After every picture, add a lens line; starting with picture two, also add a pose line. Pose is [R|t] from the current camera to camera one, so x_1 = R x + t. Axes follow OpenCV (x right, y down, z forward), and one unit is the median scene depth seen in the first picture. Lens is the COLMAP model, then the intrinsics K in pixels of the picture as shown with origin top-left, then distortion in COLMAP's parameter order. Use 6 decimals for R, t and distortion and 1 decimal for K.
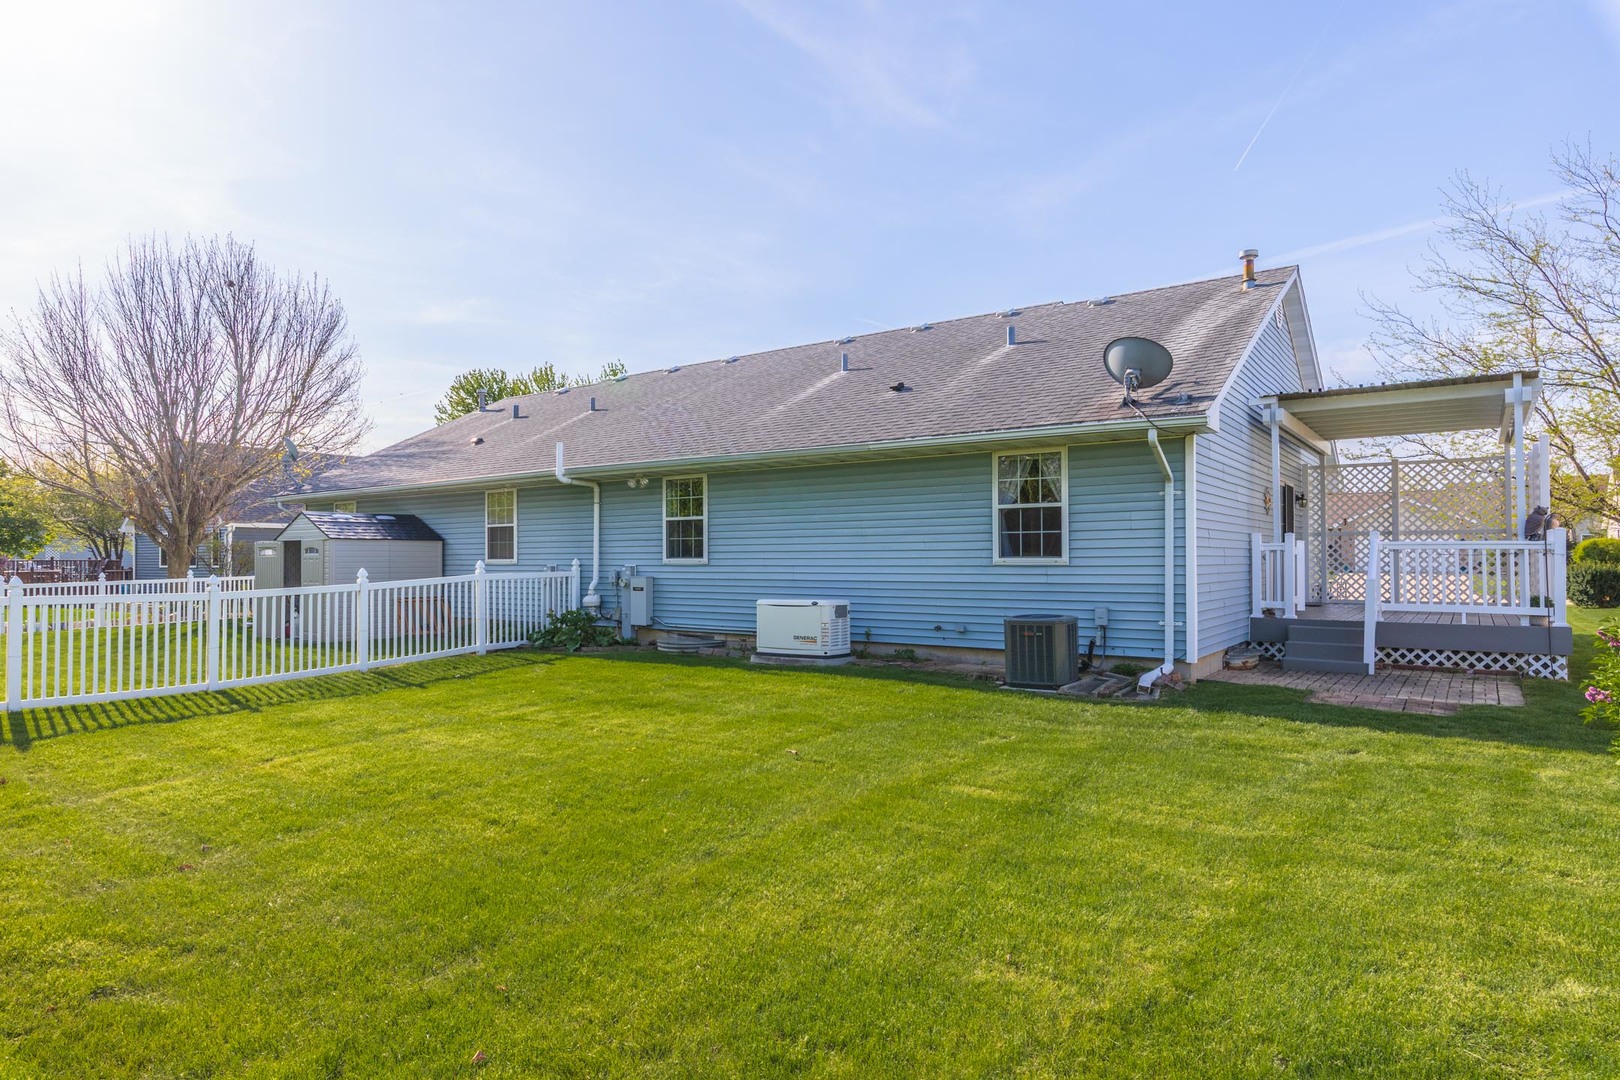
lens RADIAL K [[918.7, 0, 806.6], [0, 918.7, 544.2], [0, 0, 1]] dist [-0.023229, -0.000093]
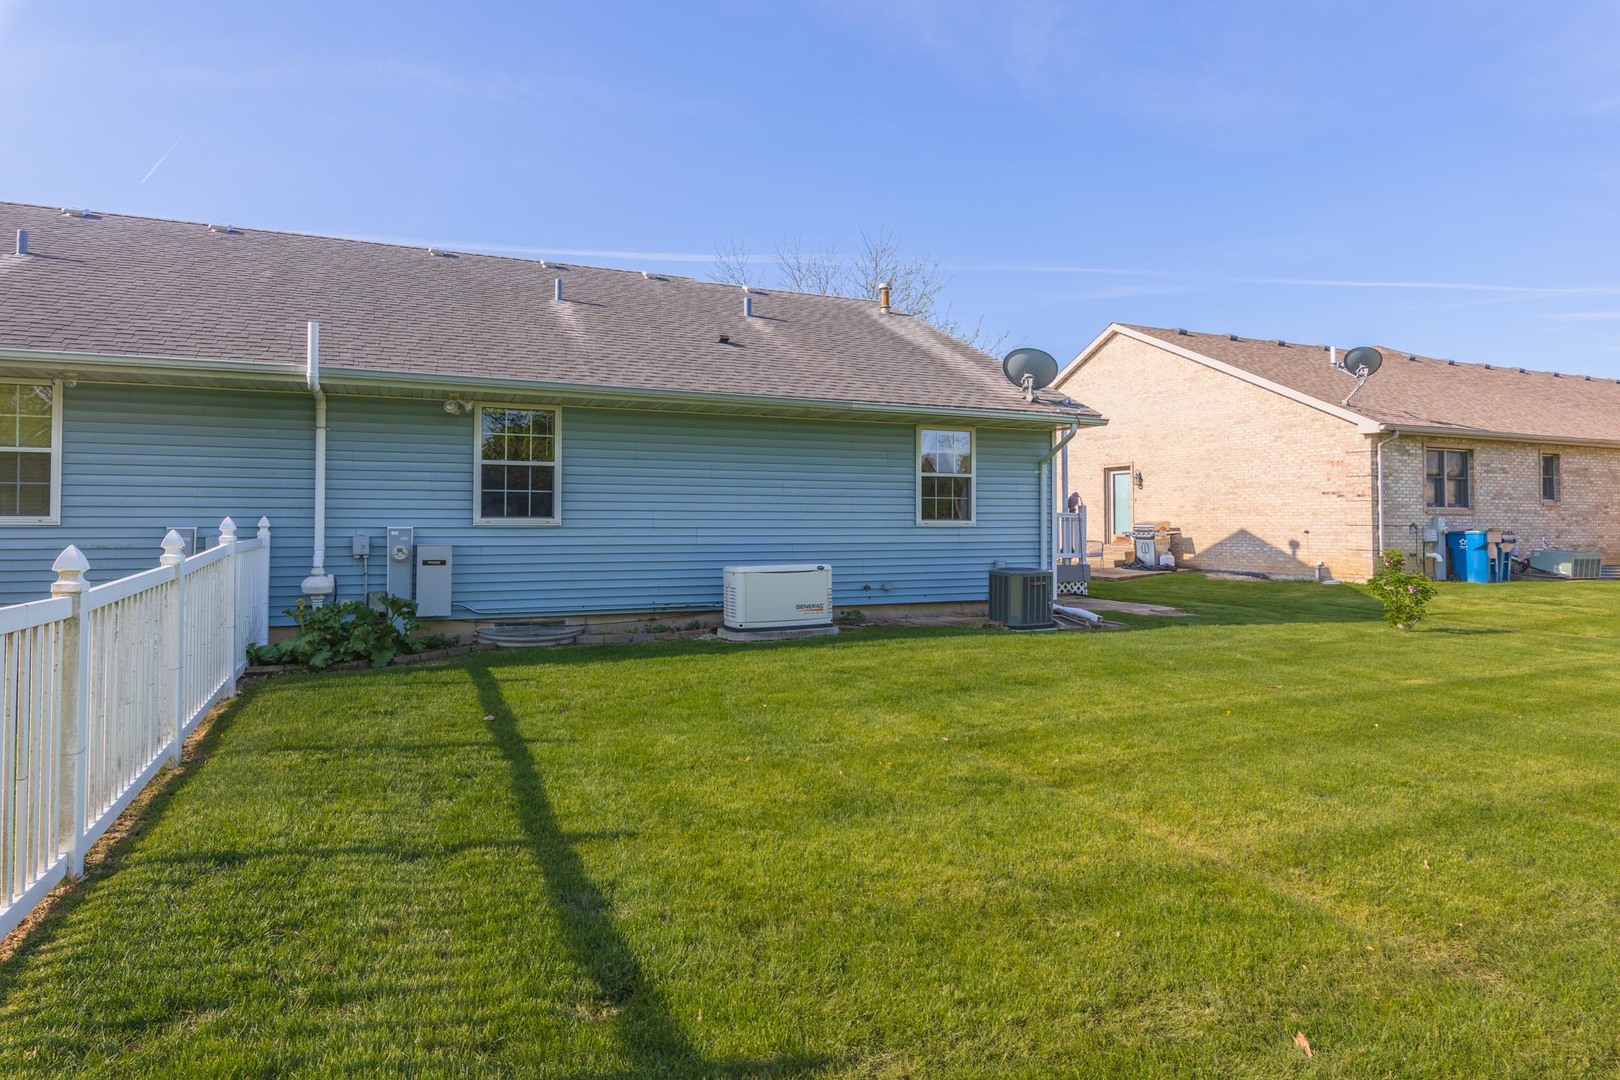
lens RADIAL K [[878.3, 0, 808.9], [0, 878.3, 502.5], [0, 0, 1]] dist [-0.002564, -0.000584]
pose [[0.529457, 0.021834, 0.848056, -0.617385], [-0.019110, 0.999722, -0.013808, 0.008699], [-0.848121, -0.008895, 0.529727, 0.444794]]
